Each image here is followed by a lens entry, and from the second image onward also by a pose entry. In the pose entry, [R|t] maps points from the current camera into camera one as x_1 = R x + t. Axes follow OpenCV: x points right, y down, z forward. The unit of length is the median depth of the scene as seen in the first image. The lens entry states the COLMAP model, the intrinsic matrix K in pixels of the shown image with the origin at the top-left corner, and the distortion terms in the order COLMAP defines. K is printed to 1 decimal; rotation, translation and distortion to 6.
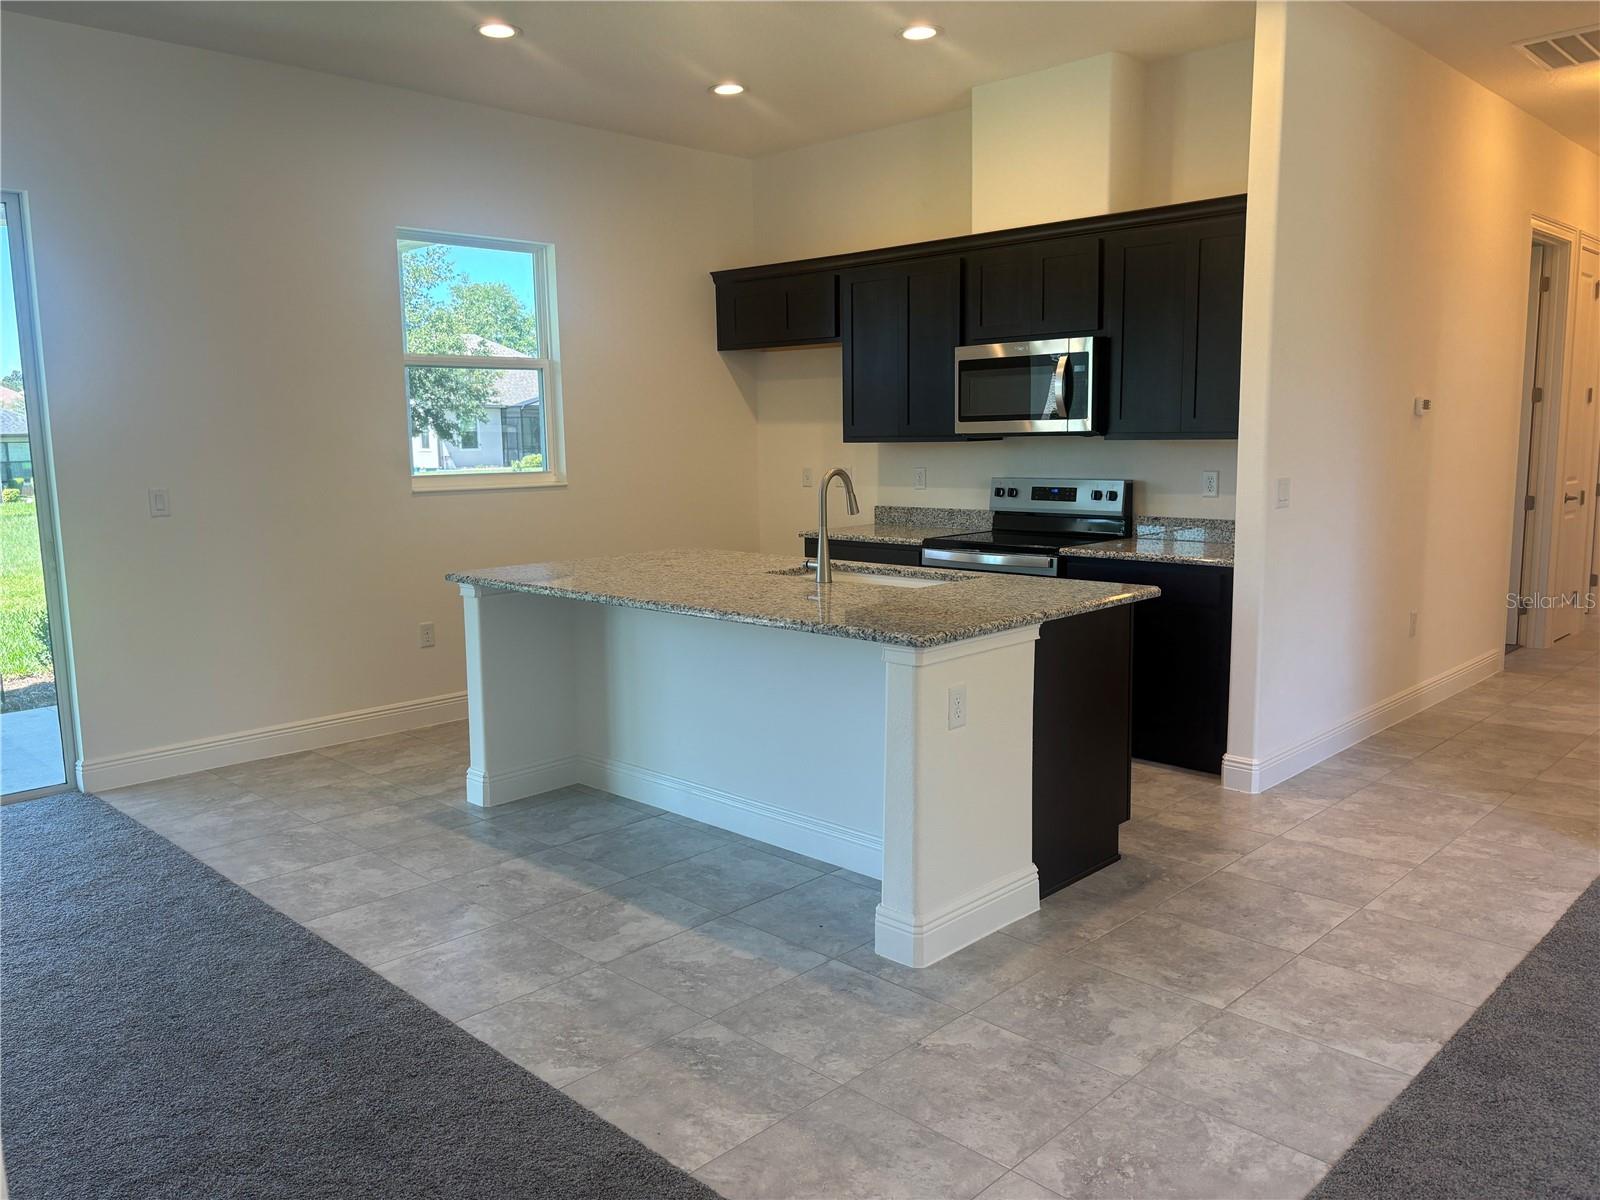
lens RADIAL K [[1214.5, 0, 798.7], [0, 1214.5, 606.8], [0, 0, 1]] dist [0.051616, -0.064093]
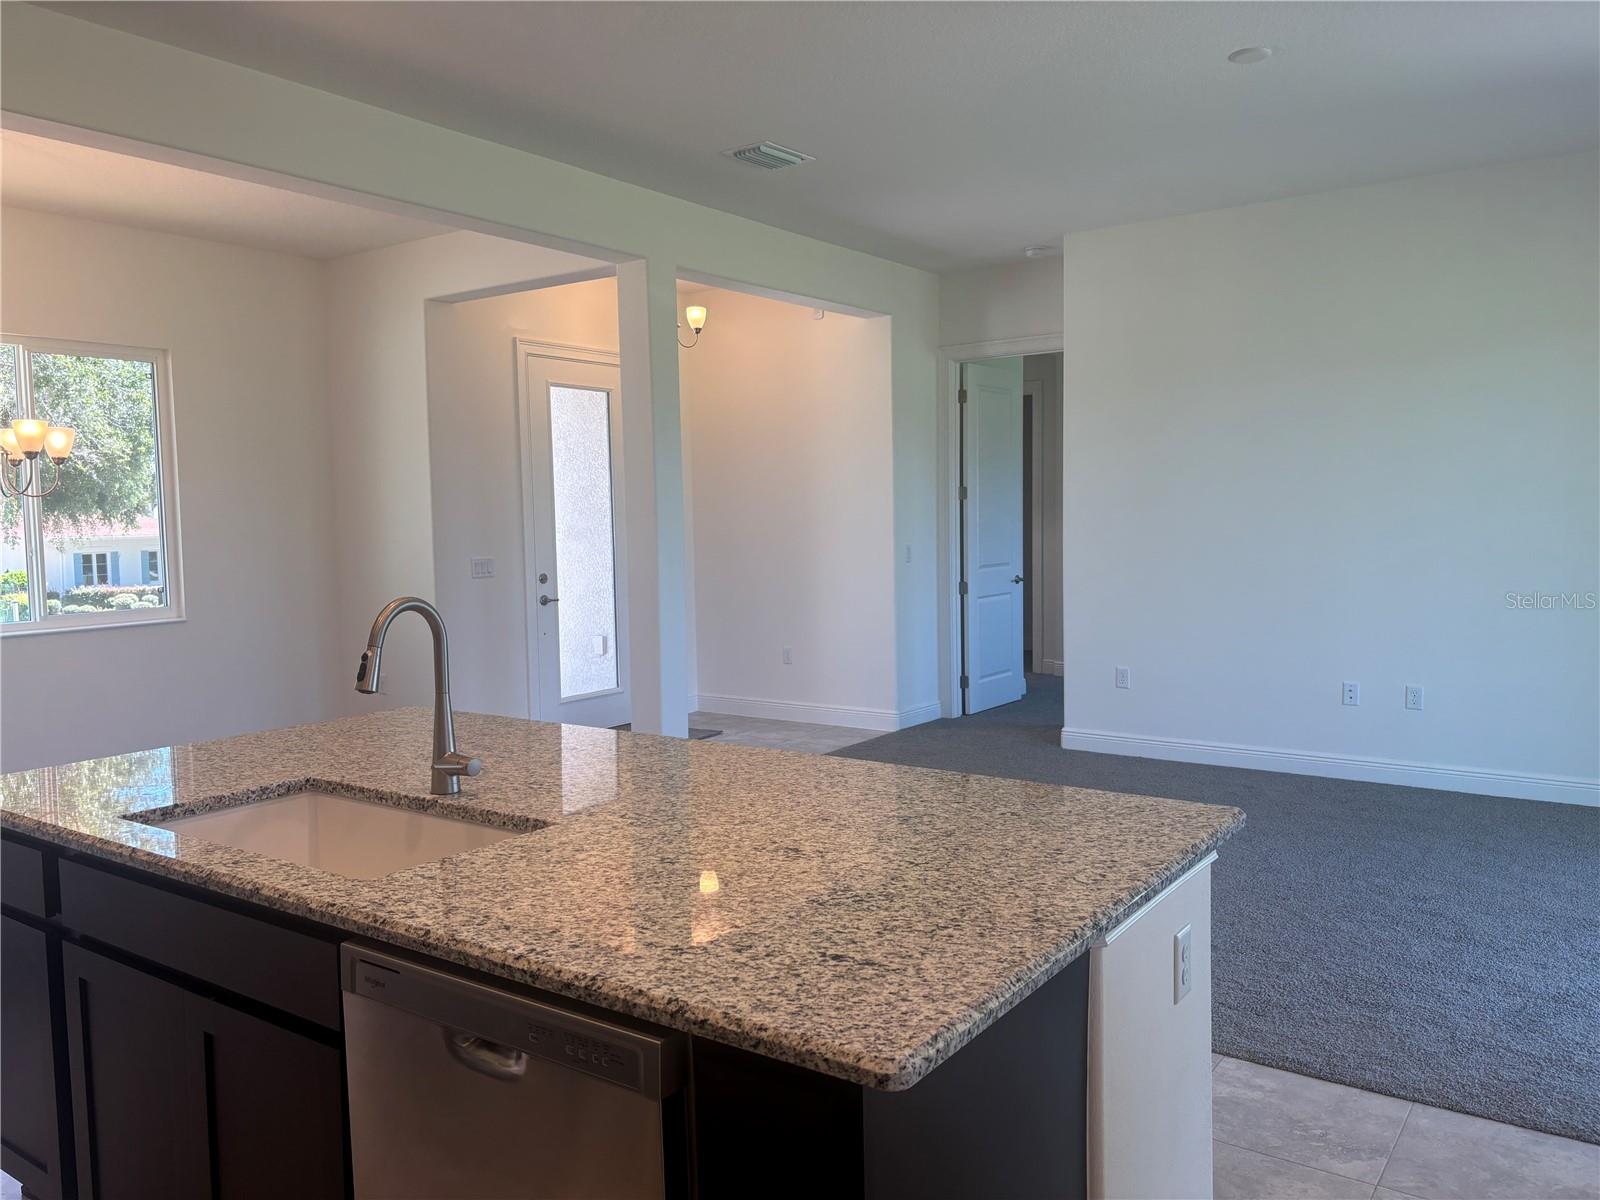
lens RADIAL K [[1214.5, 0, 798.7], [0, 1214.5, 606.8], [0, 0, 1]] dist [0.051616, -0.064093]
pose [[-0.986960, 0.044541, -0.154680, -0.046778], [0.008873, 0.974546, 0.224010, -0.185619], [0.160720, 0.219716, -0.962234, 1.247775]]
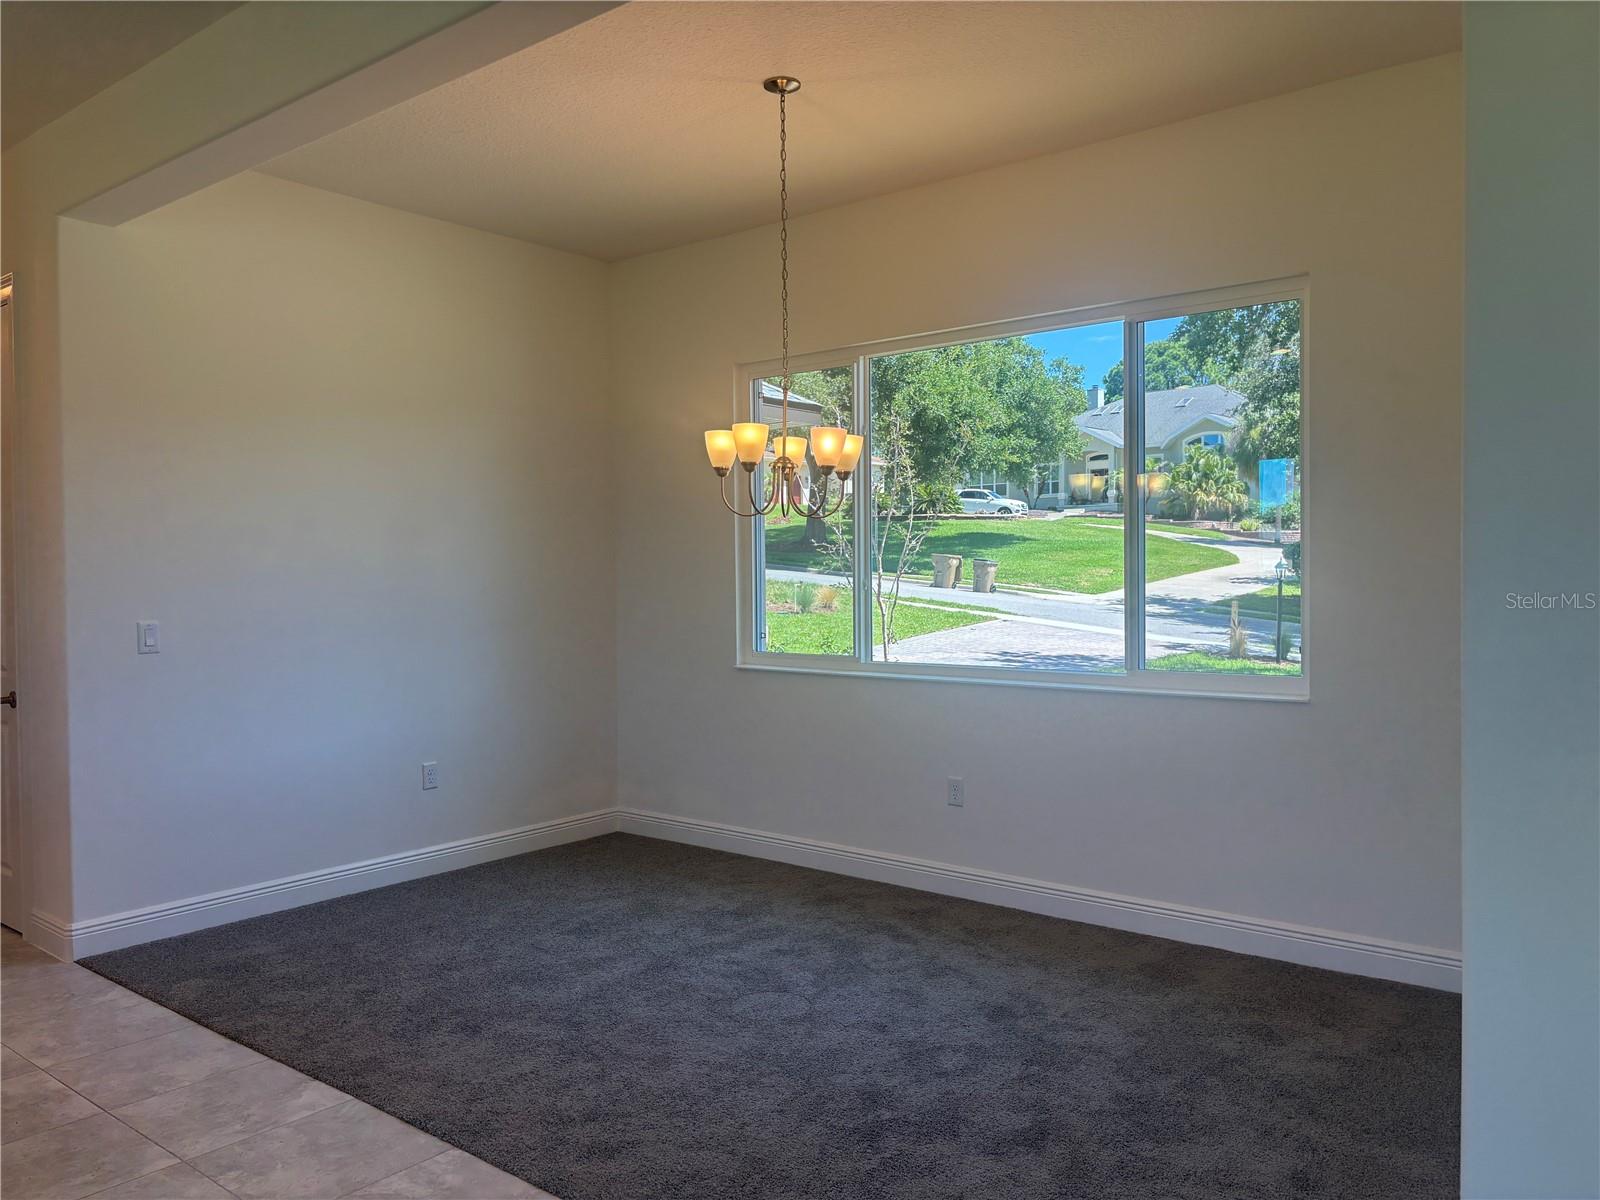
lens RADIAL K [[1214.5, 0, 798.7], [0, 1214.5, 606.8], [0, 0, 1]] dist [0.051616, -0.064093]
pose [[-0.090180, -0.014179, 0.995825, -0.370185], [0.157283, 0.987148, 0.028299, -0.030075], [-0.983428, 0.159178, -0.086791, 0.304791]]
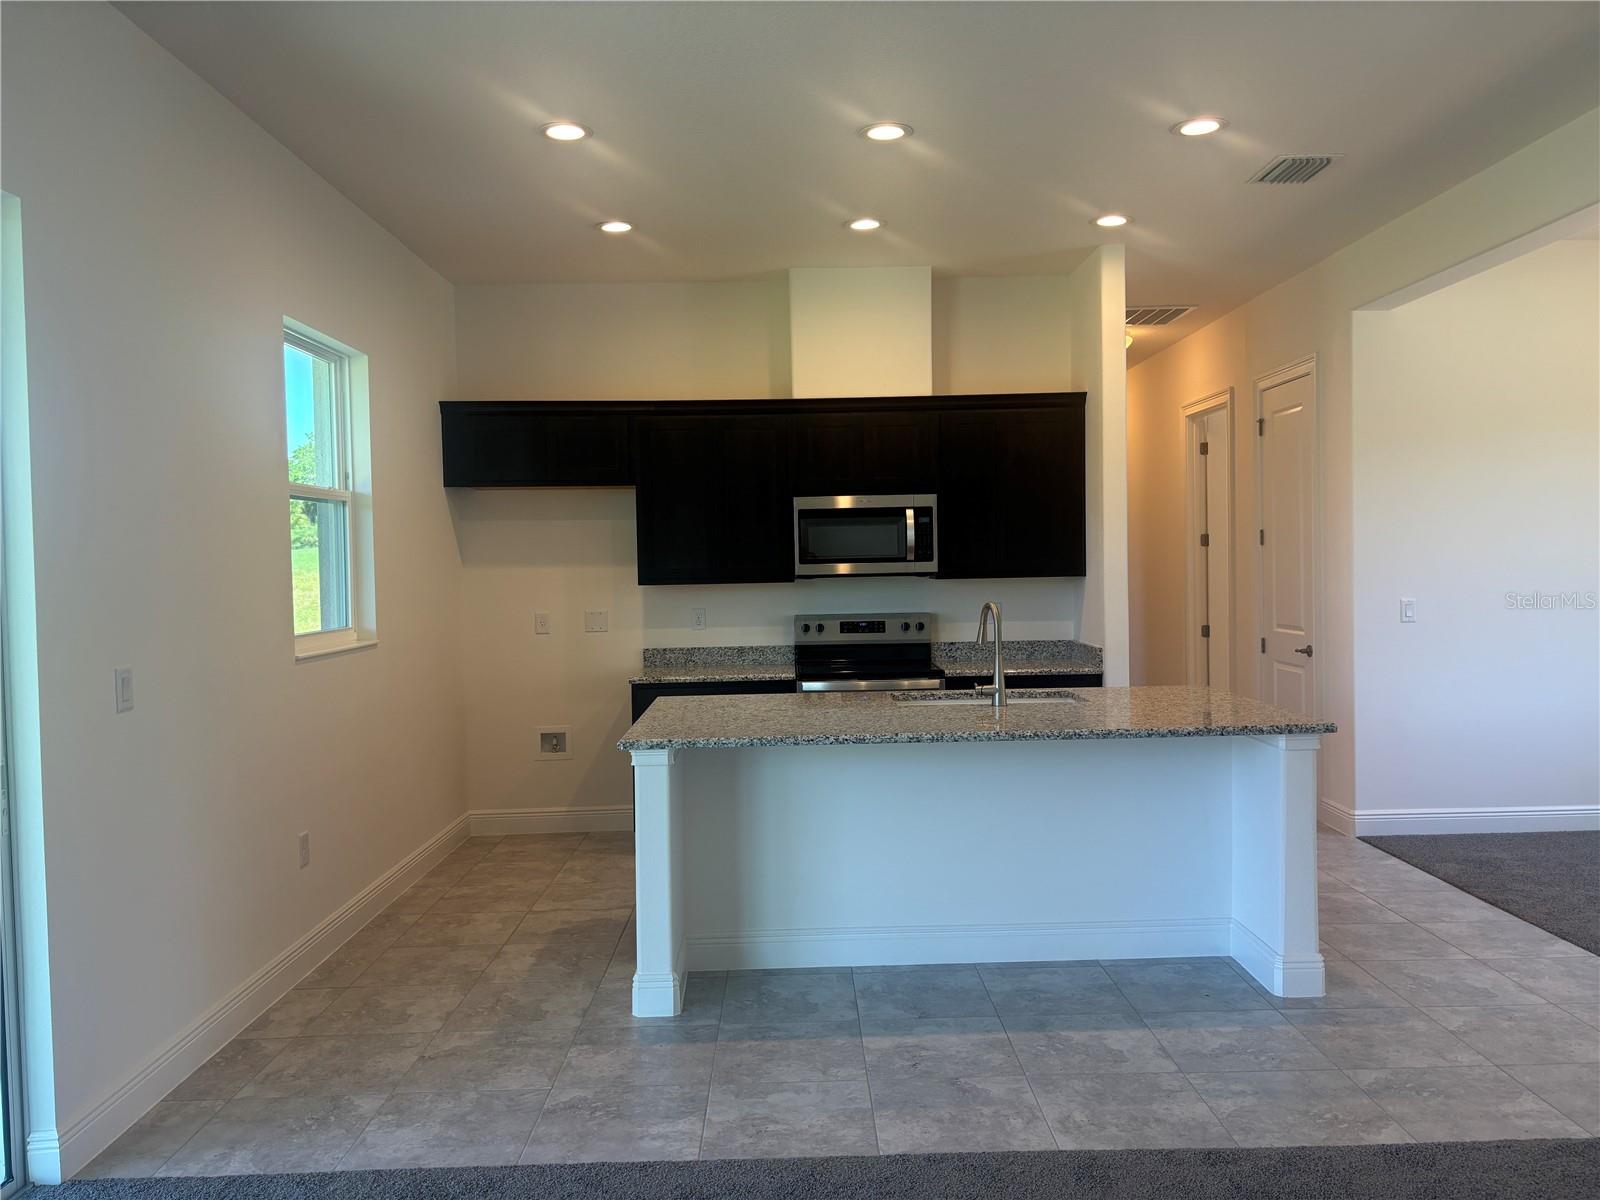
lens RADIAL K [[1216.2, 0, 814.4], [0, 1216.2, 586.5], [0, 0, 1]] dist [0.057071, -0.063097]
pose [[0.697064, -0.014716, 0.716858, -0.709546], [0.111805, 0.989790, -0.088400, -0.039215], [-0.708238, 0.141769, 0.691593, 0.271942]]
